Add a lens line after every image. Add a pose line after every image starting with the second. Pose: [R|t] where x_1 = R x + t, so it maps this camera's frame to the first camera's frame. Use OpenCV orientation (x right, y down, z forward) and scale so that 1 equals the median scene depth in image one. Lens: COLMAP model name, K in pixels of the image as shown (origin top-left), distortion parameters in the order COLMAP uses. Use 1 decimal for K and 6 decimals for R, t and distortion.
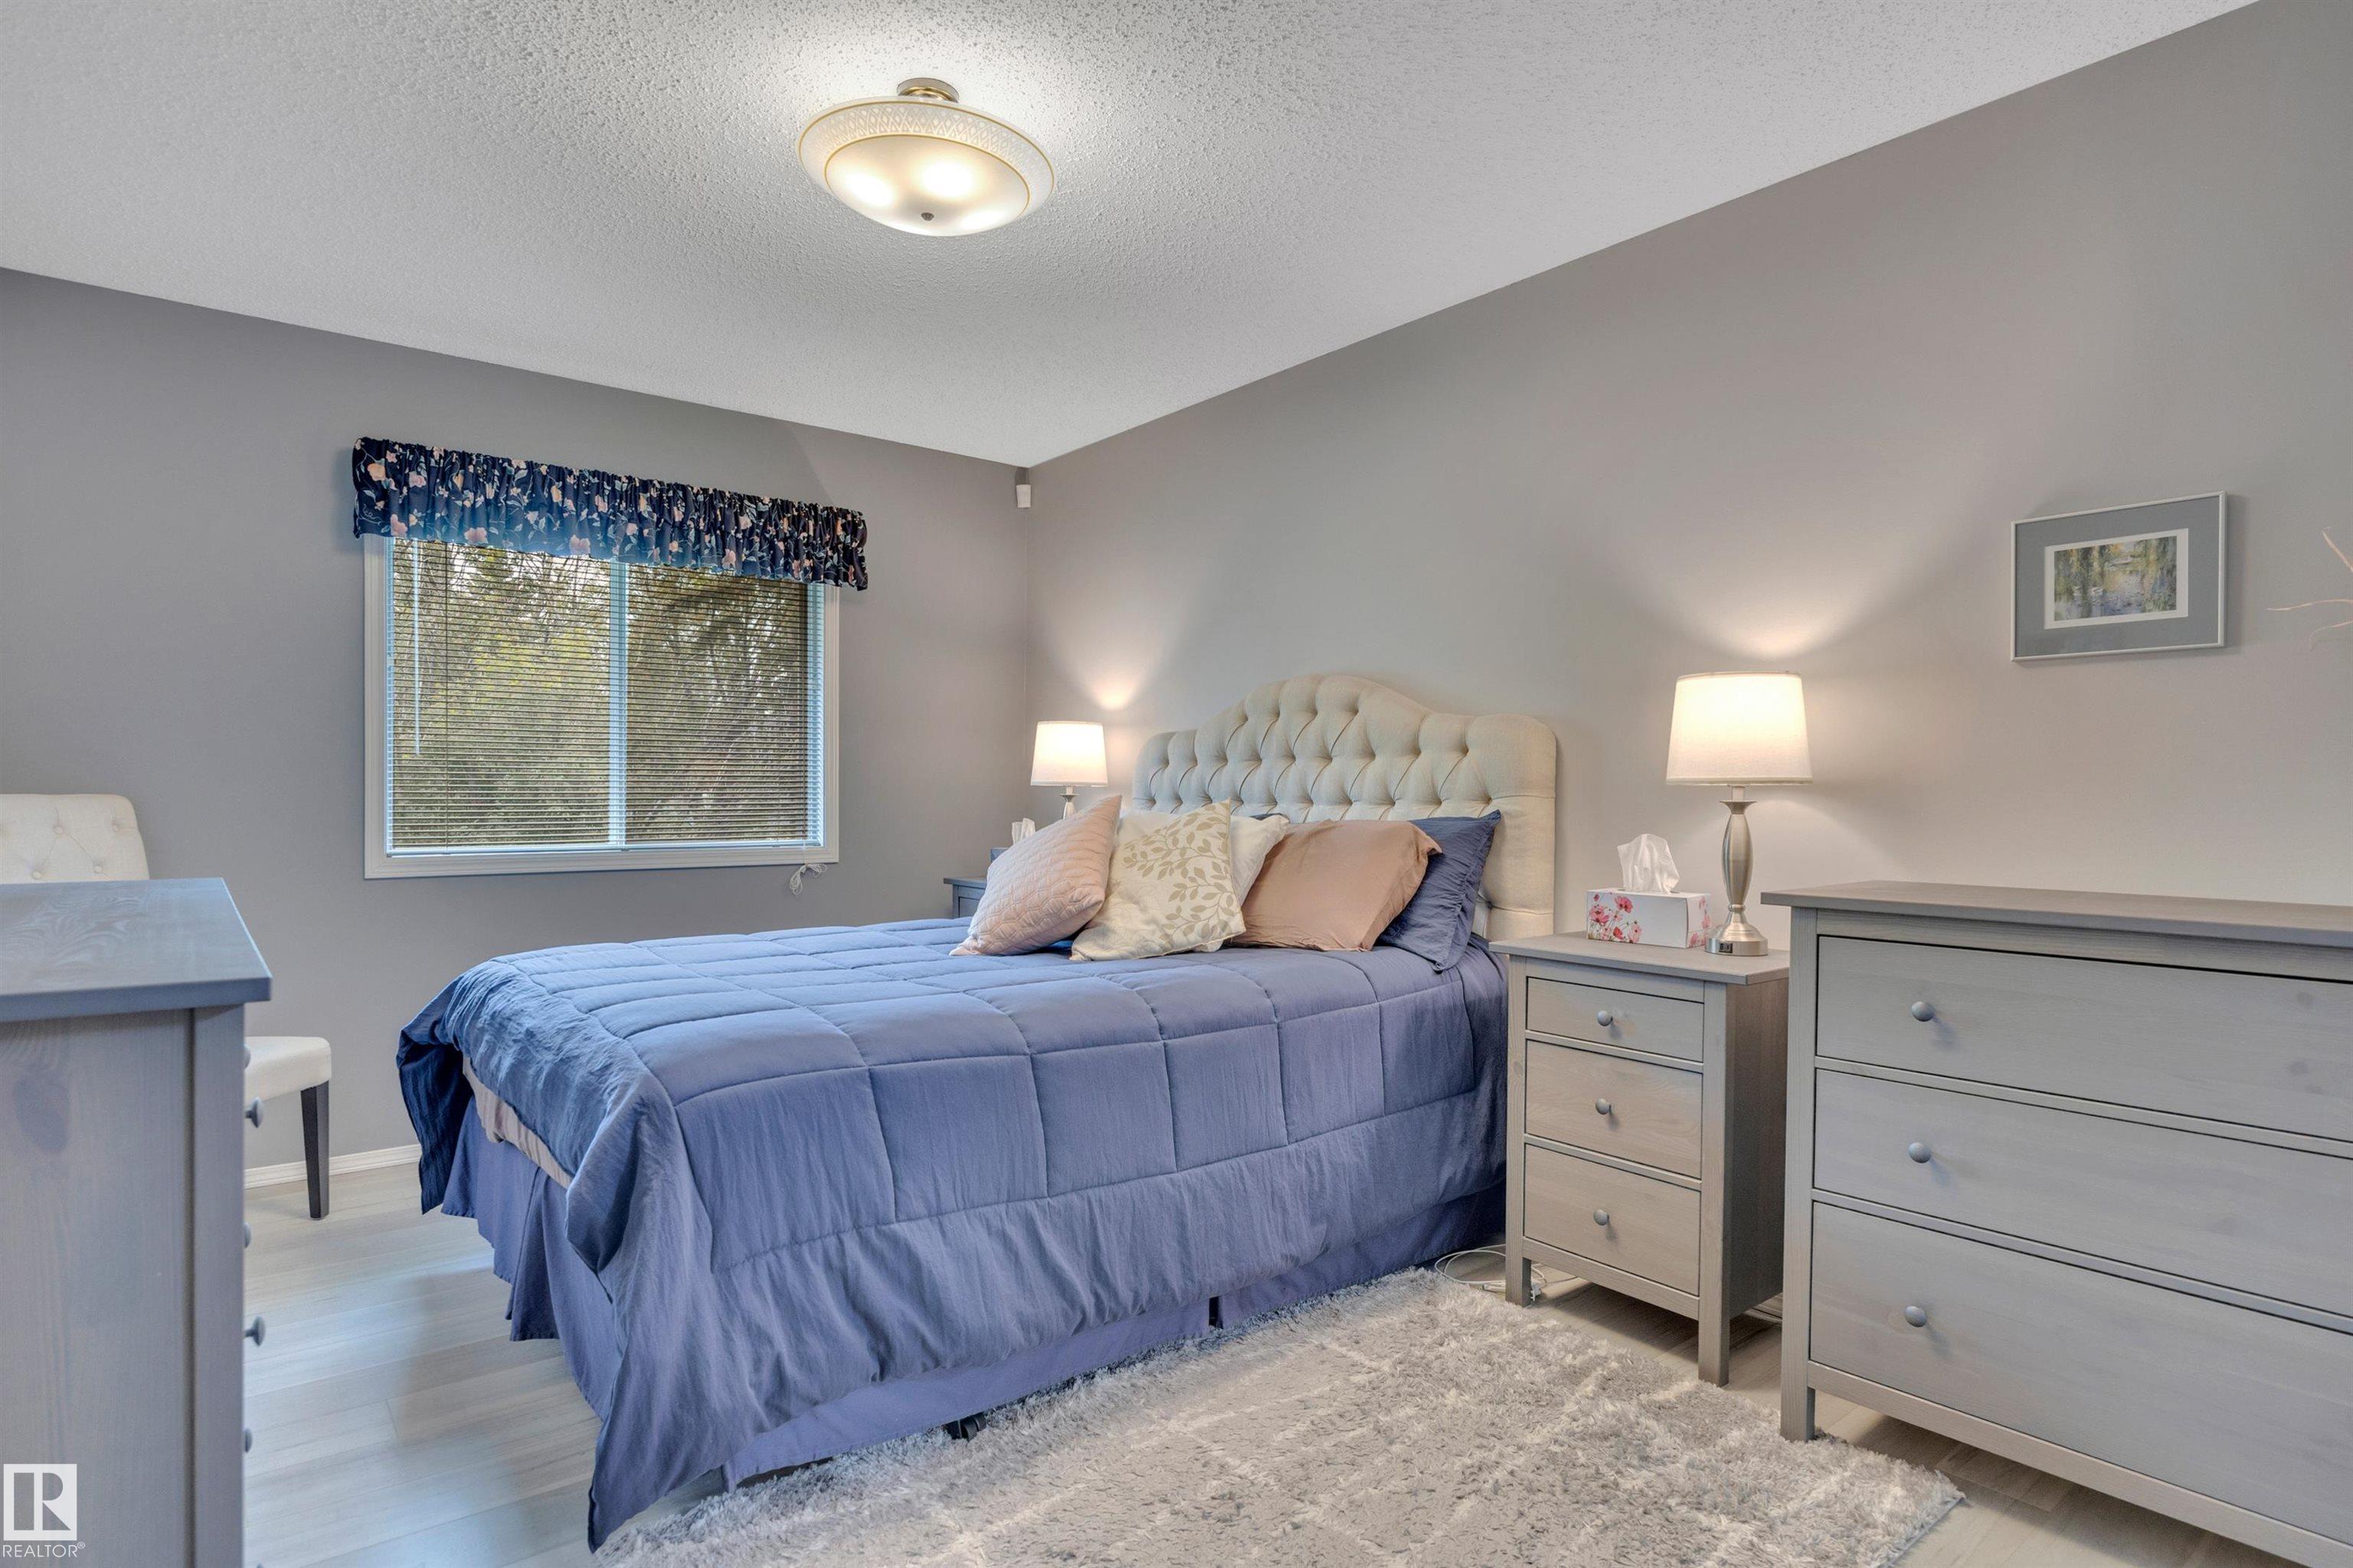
lens RADIAL K [[1111.0, 0, 1190.5], [0, 1111.0, 798.6], [0, 0, 1]] dist [0.001984, 0.000208]
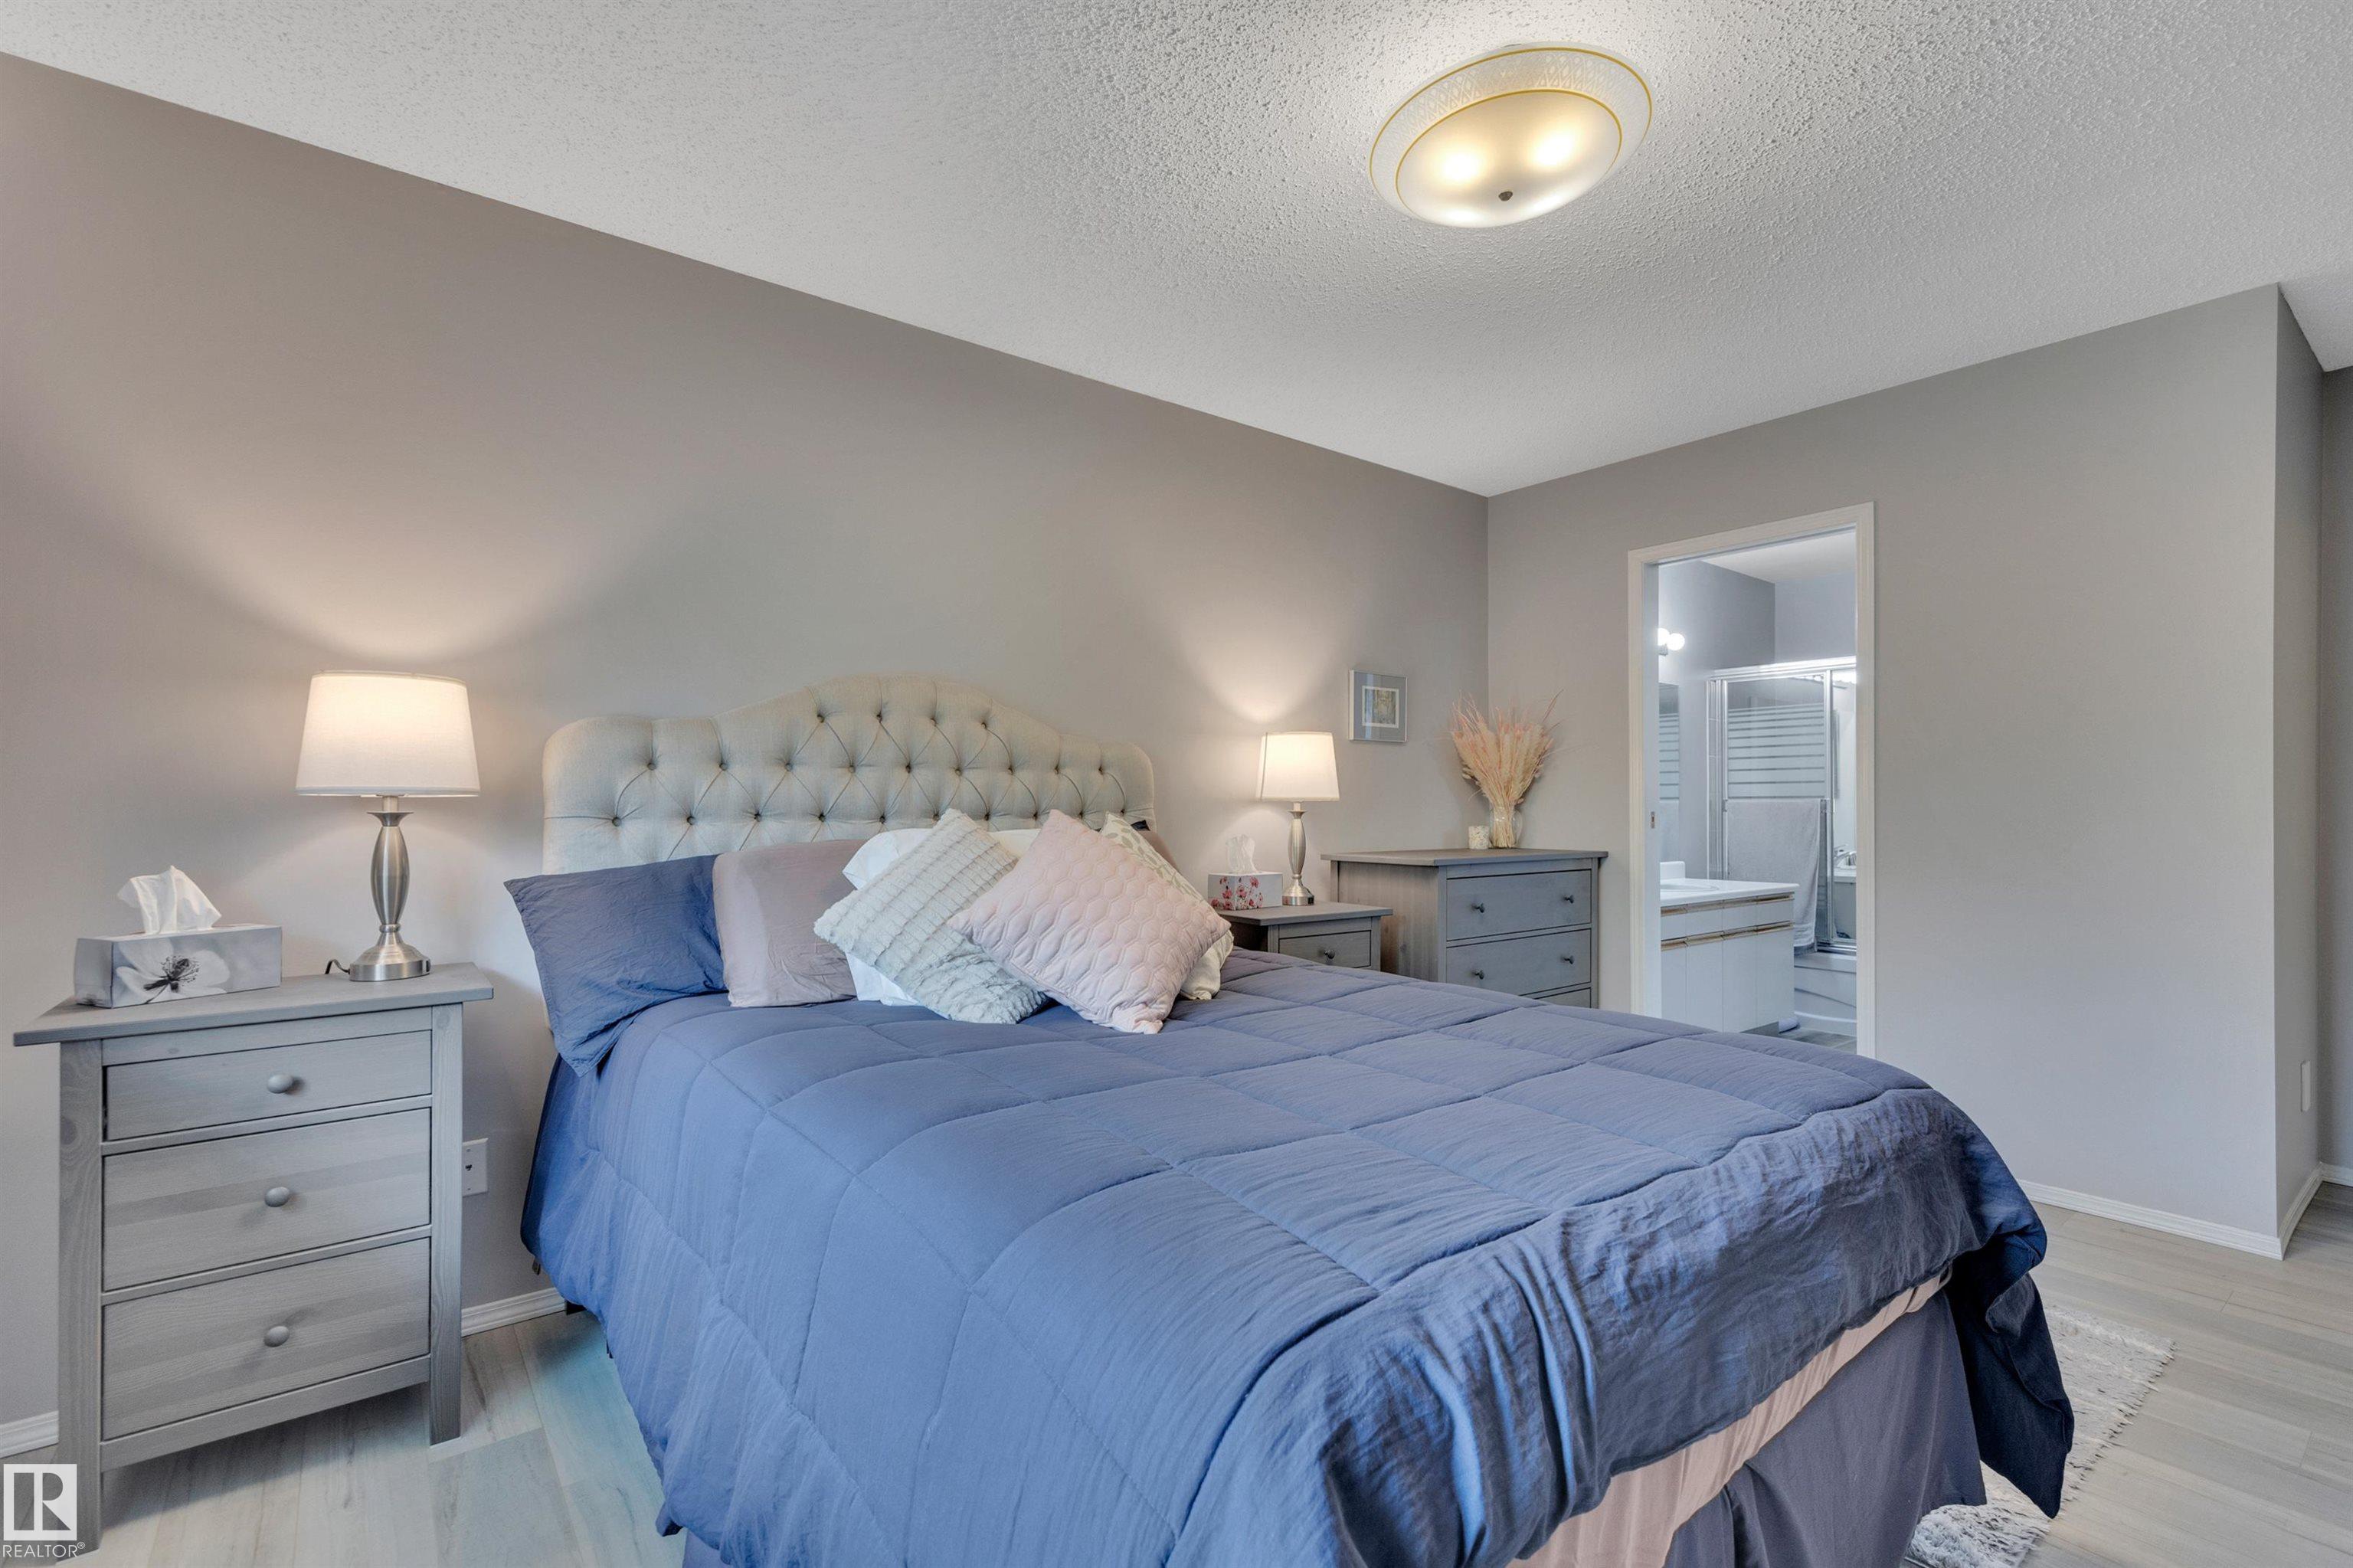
lens RADIAL K [[992.5, 0, 1151.7], [0, 992.5, 804.8], [0, 0, 1]] dist [0.000919, -0.000026]
pose [[0.103925, -0.003937, 0.994577, -0.290502], [0.005146, 0.999981, 0.003420, -0.003710], [-0.994572, 0.004762, 0.103943, 0.317553]]
